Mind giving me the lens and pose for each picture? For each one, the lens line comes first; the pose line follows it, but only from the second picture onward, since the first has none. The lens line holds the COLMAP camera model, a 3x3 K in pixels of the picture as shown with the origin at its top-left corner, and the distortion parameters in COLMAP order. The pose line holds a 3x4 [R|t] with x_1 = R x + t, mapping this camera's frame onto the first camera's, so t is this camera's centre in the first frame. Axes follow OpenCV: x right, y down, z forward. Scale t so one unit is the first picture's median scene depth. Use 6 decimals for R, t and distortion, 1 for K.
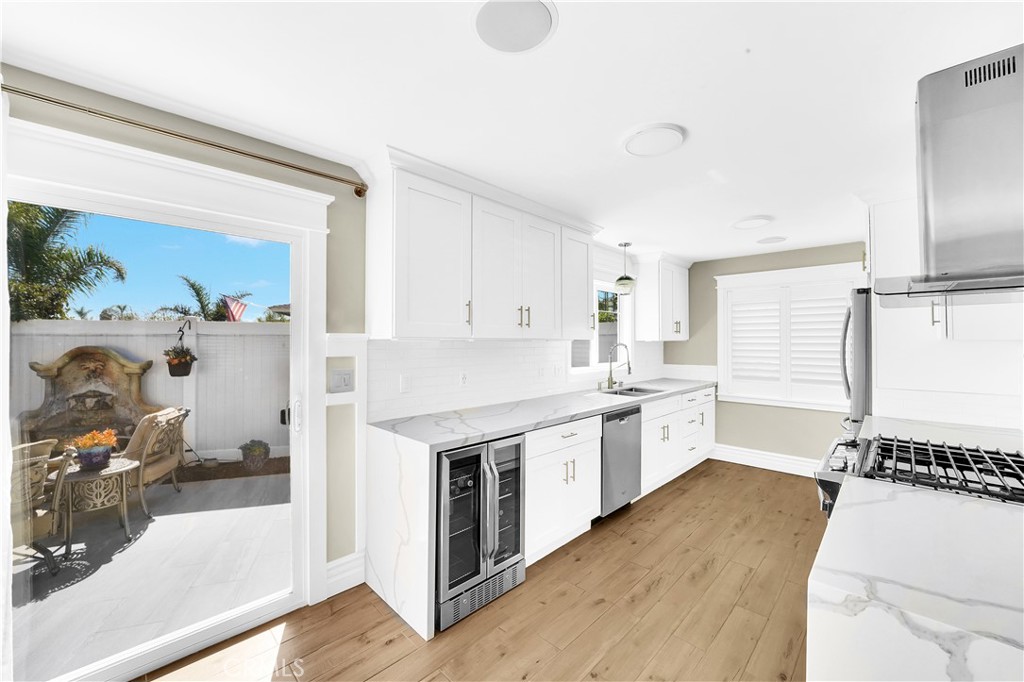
lens RADIAL K [[390.6, 0, 512.9], [0, 390.6, 337.2], [0, 0, 1]] dist [-0.024024, 0.001691]
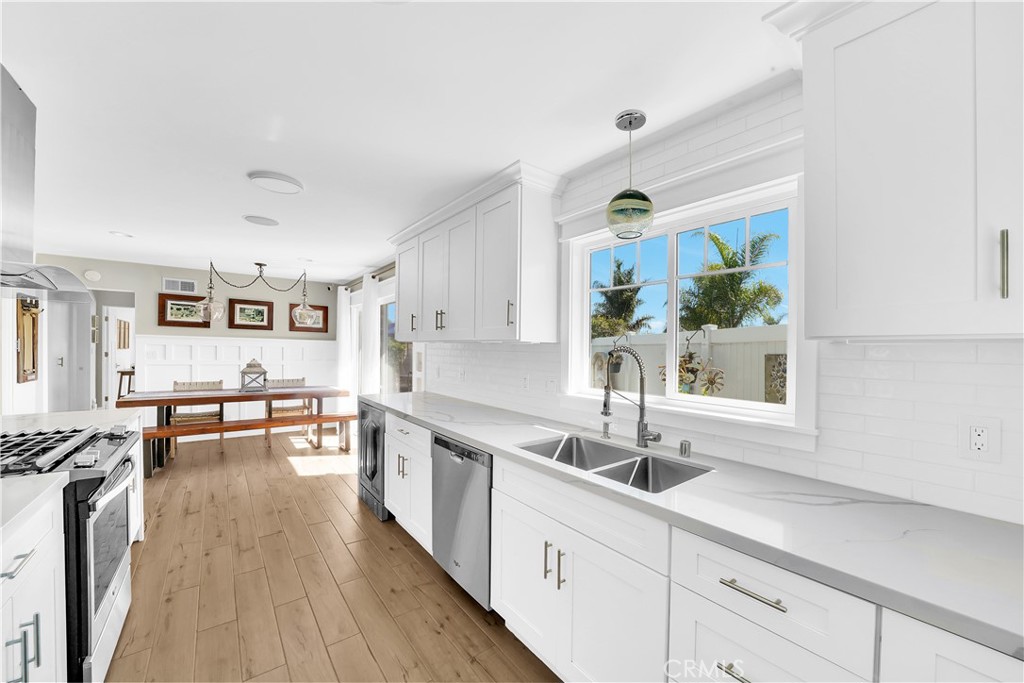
lens RADIAL K [[384.4, 0, 519.6], [0, 384.4, 354.9], [0, 0, 1]] dist [-0.017141, 0.001180]
pose [[-0.117877, 0.010912, -0.992968, 1.006055], [-0.007827, 0.999898, 0.011917, 0.029128], [0.992997, 0.009177, -0.117779, 1.278748]]
